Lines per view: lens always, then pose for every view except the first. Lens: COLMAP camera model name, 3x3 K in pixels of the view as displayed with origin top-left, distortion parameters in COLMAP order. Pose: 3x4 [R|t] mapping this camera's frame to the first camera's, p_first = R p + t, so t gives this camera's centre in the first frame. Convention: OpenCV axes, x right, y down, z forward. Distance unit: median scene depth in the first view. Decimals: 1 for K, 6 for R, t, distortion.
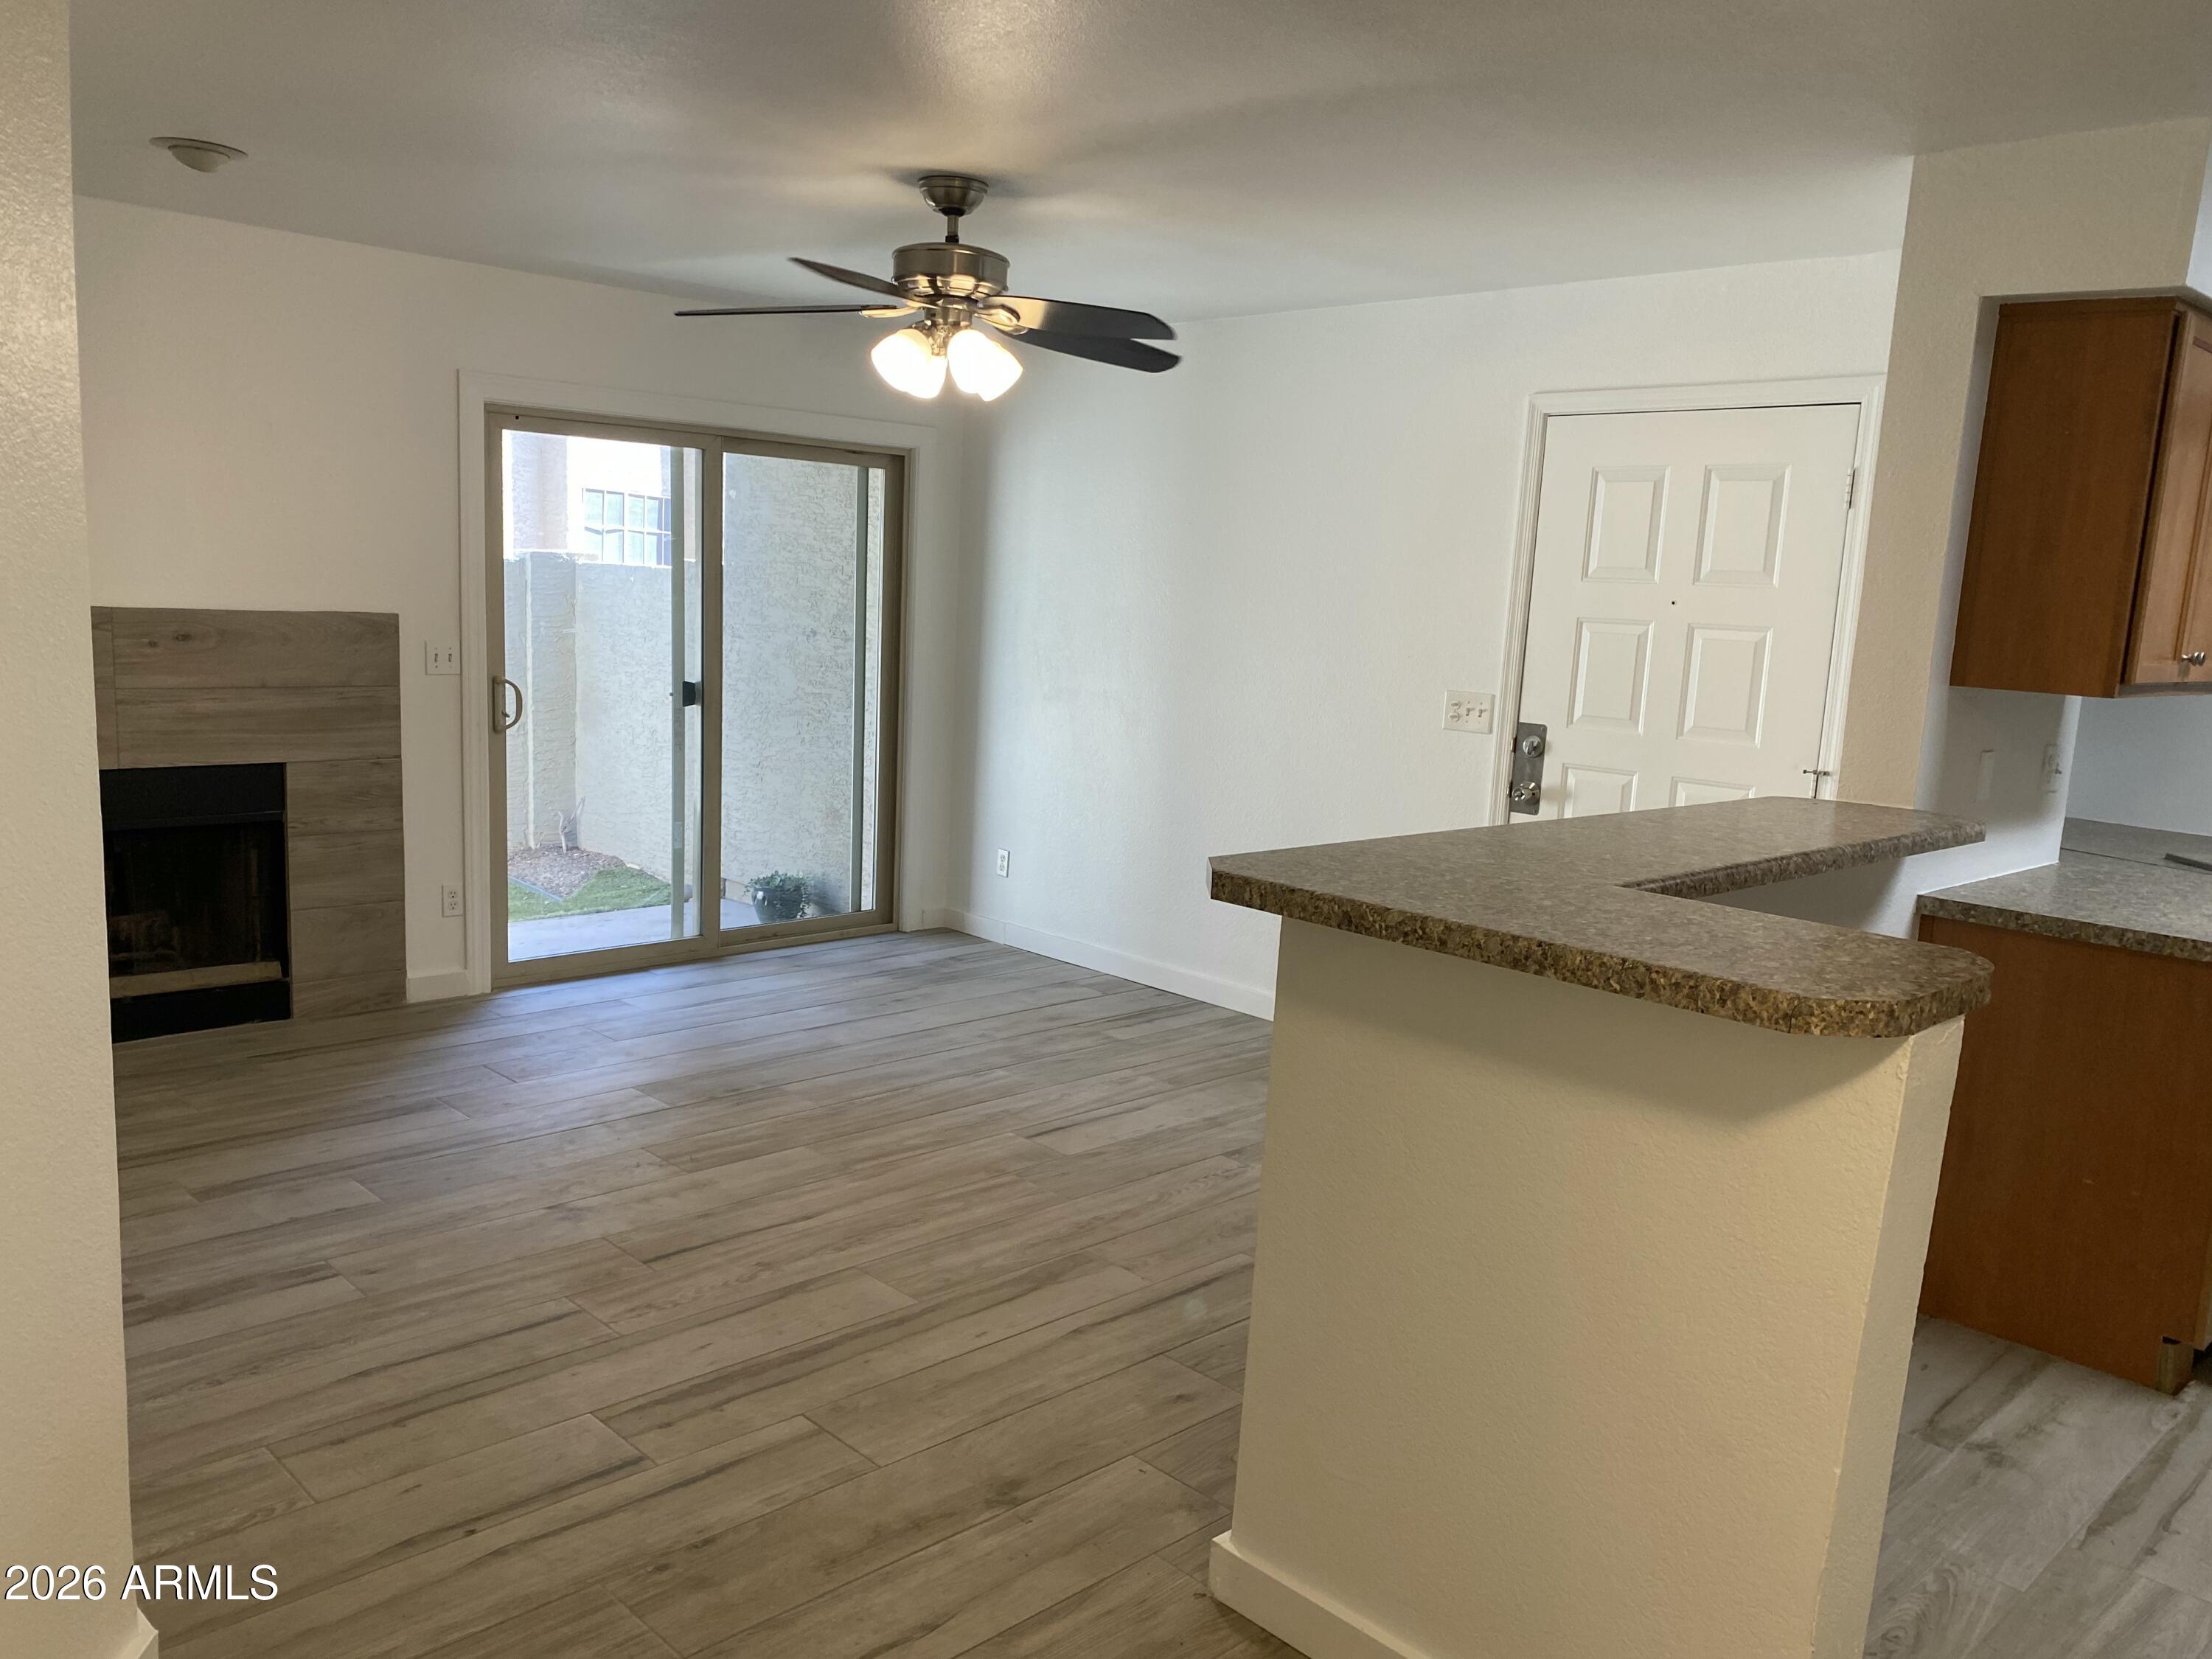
lens RADIAL K [[1700.9, 0, 1091.2], [0, 1700.9, 840.6], [0, 0, 1]] dist [0.057715, -0.053517]
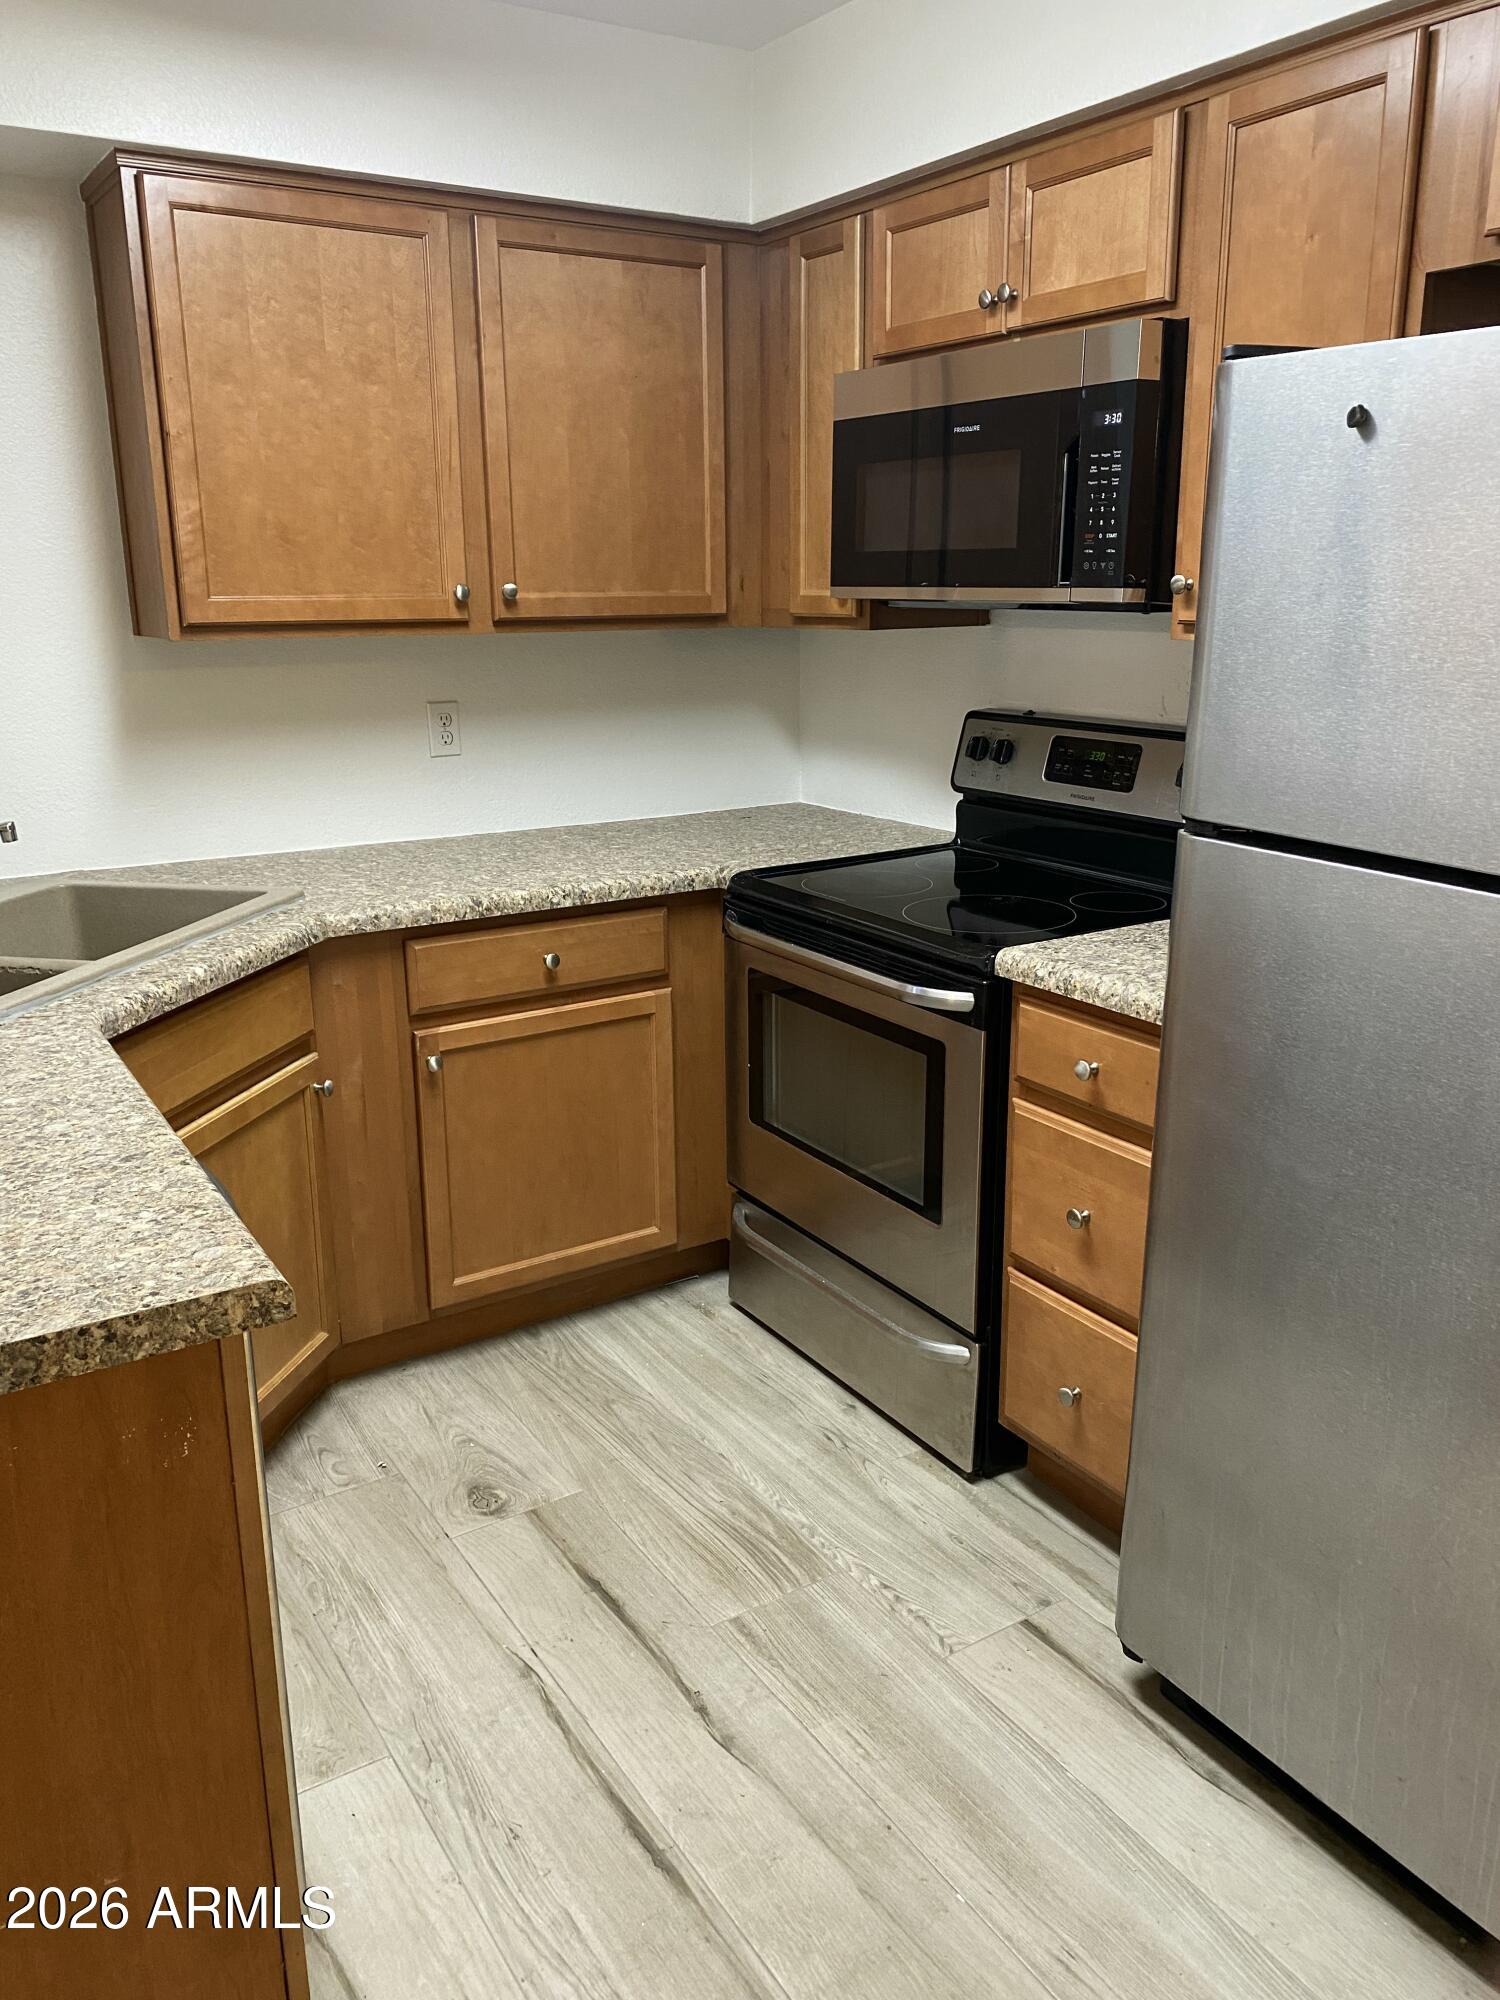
lens RADIAL K [[1537.9, 0, 749.5], [0, 1537.9, 995.3], [0, 0, 1]] dist [0.057715, -0.053517]
pose [[0.204433, -0.310376, 0.928372, 0.329378], [0.167750, 0.945480, 0.279157, -0.082923], [-0.964400, 0.098665, 0.245352, 0.699045]]
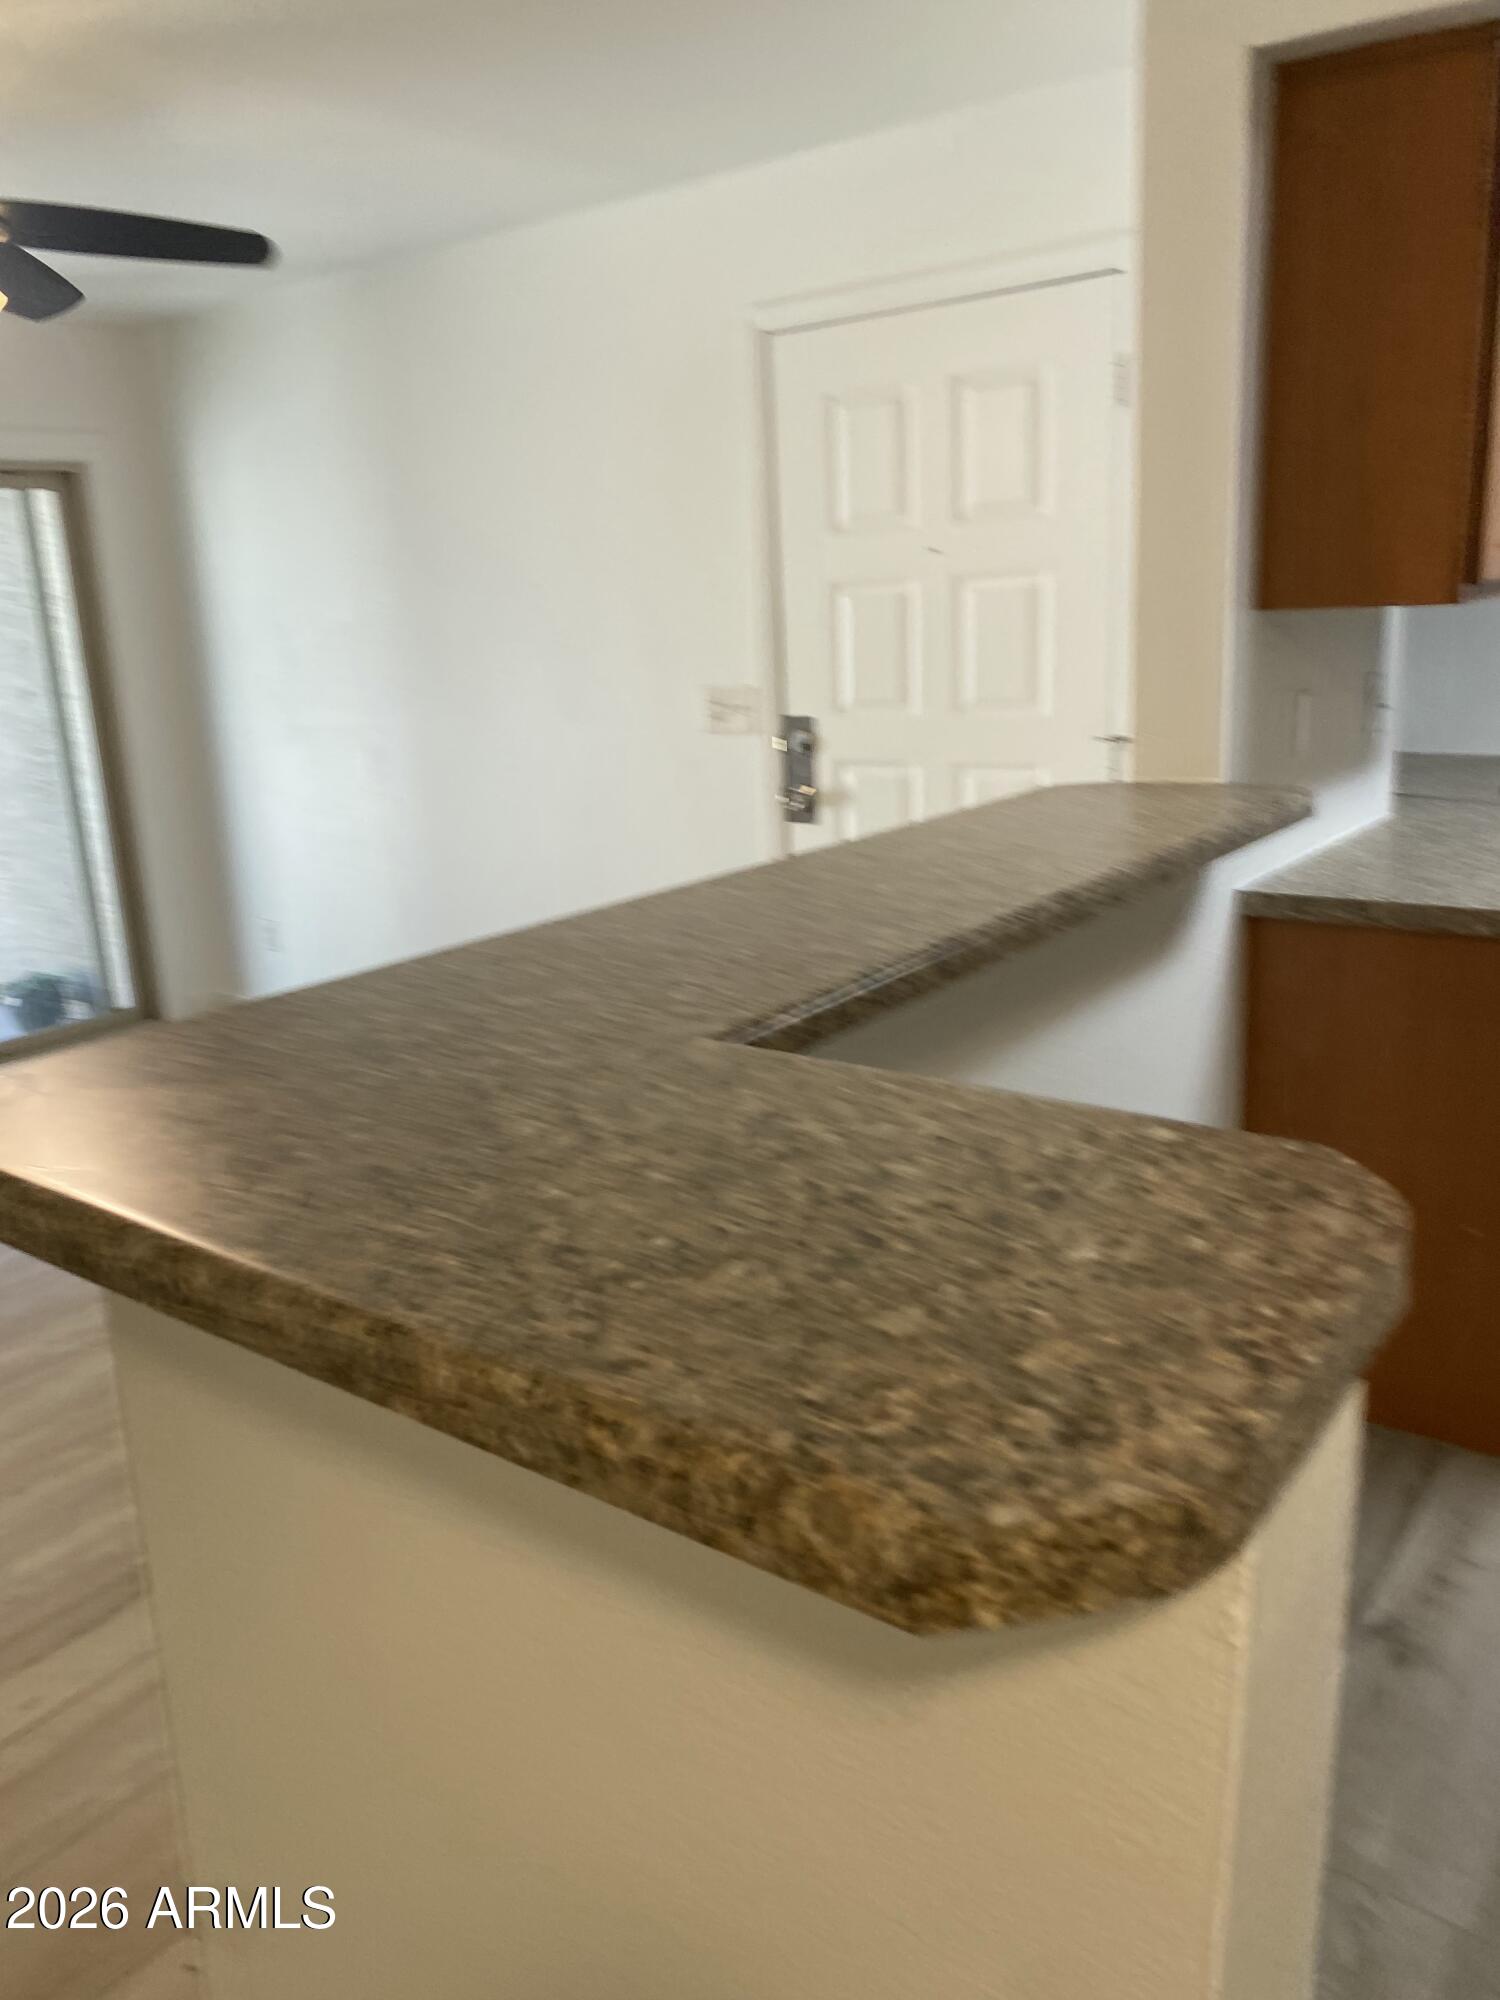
lens RADIAL K [[1537.9, 0, 752.6], [0, 1537.9, 1005.8], [0, 0, 1]] dist [0.057715, -0.053517]
pose [[0.981773, -0.137966, 0.130721, 0.172564], [0.123371, 0.985806, 0.113869, -0.024418], [-0.144575, -0.095667, 0.984858, 0.349582]]
